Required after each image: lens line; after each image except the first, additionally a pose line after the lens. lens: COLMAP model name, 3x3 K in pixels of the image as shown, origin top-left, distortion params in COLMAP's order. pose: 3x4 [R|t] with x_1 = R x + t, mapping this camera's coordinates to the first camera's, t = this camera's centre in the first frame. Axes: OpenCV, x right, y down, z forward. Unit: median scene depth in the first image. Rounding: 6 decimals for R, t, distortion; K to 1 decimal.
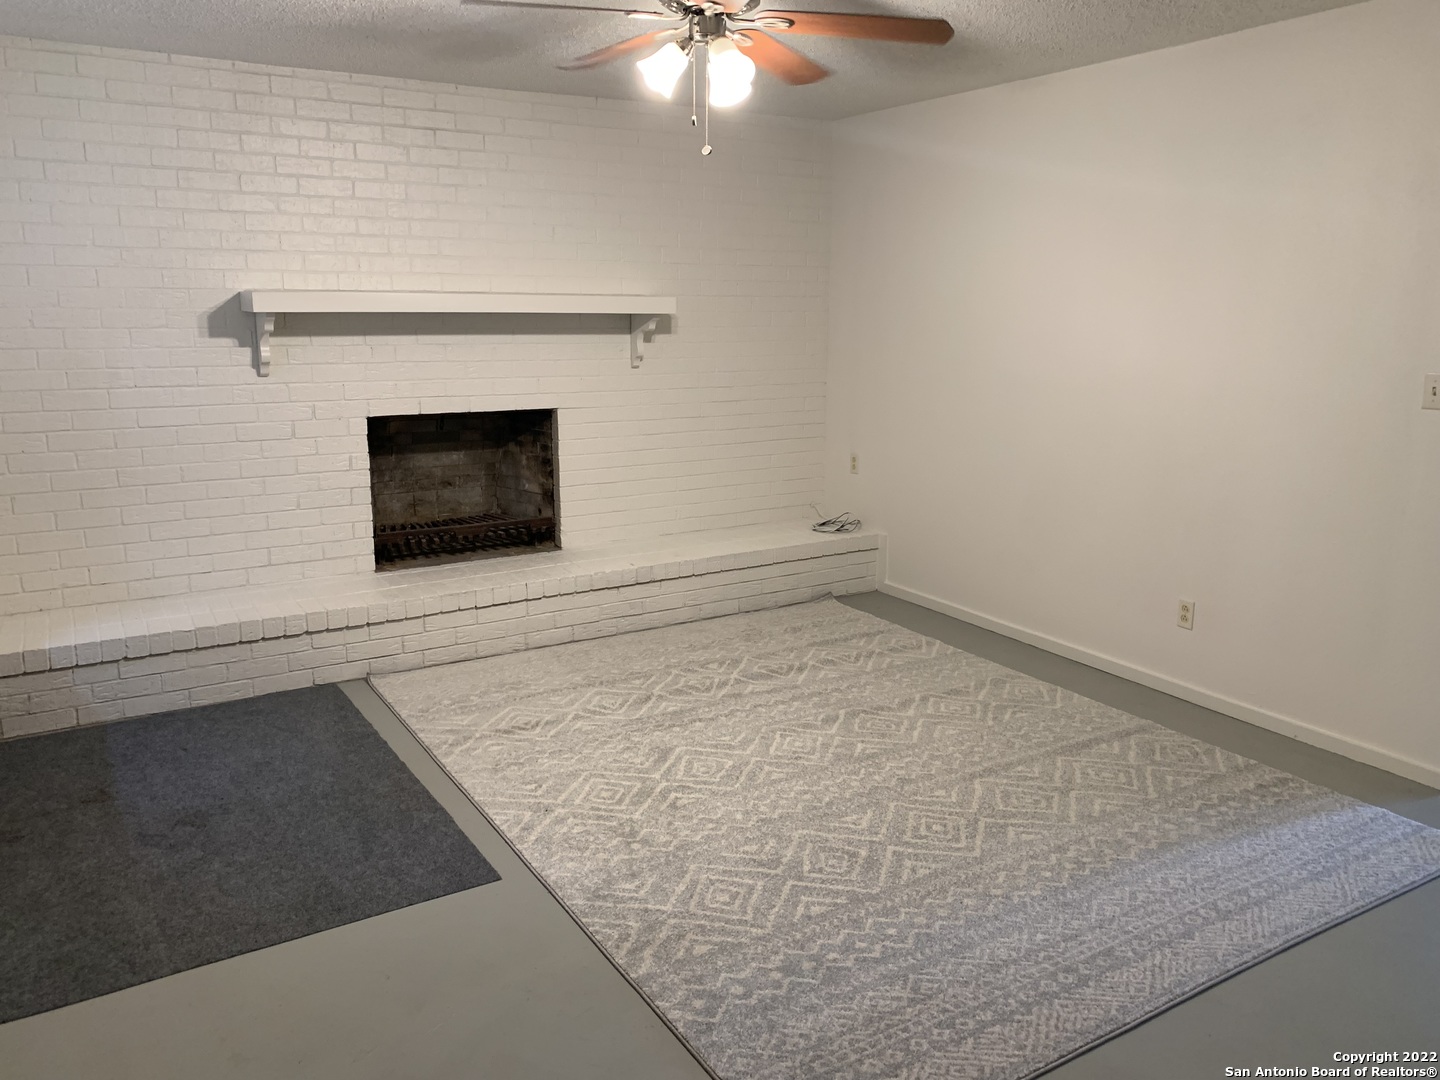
lens RADIAL K [[1098.8, 0, 713.2], [0, 1098.8, 541.9], [0, 0, 1]] dist [0.043717, -0.050480]
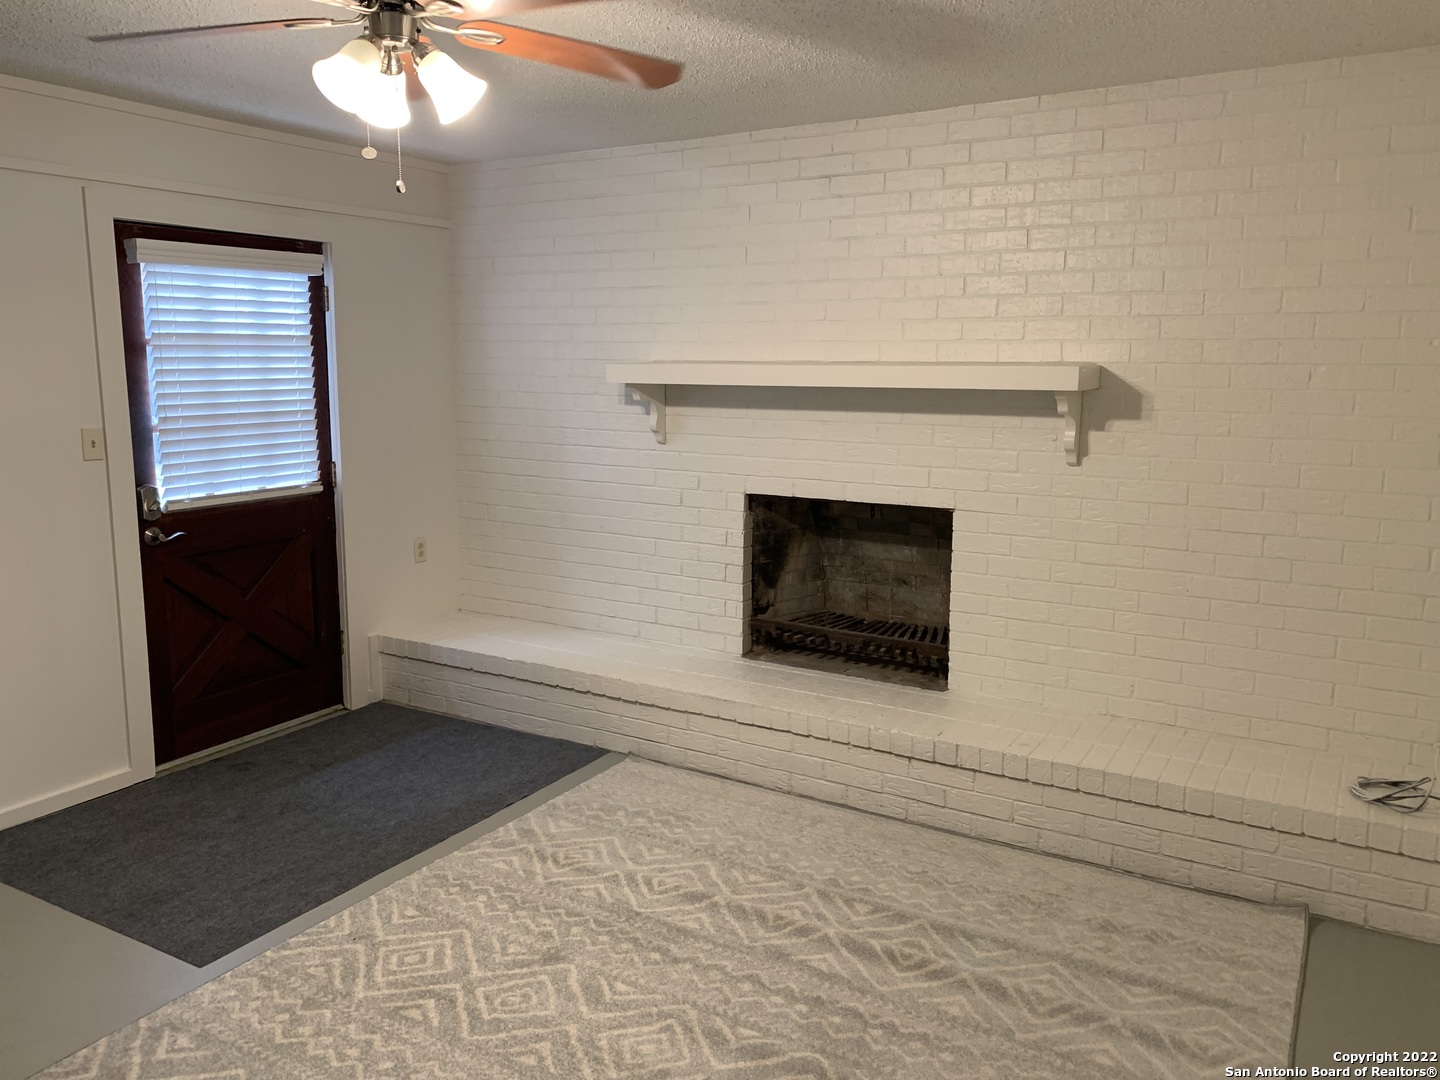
lens RADIAL K [[1098.8, 0, 706.9], [0, 1098.8, 538.6], [0, 0, 1]] dist [0.043717, -0.050480]
pose [[0.452384, 0.147382, -0.879561, 0.513966], [-0.186528, 0.980073, 0.068288, -0.136985], [0.872099, 0.133171, 0.470860, 0.551187]]
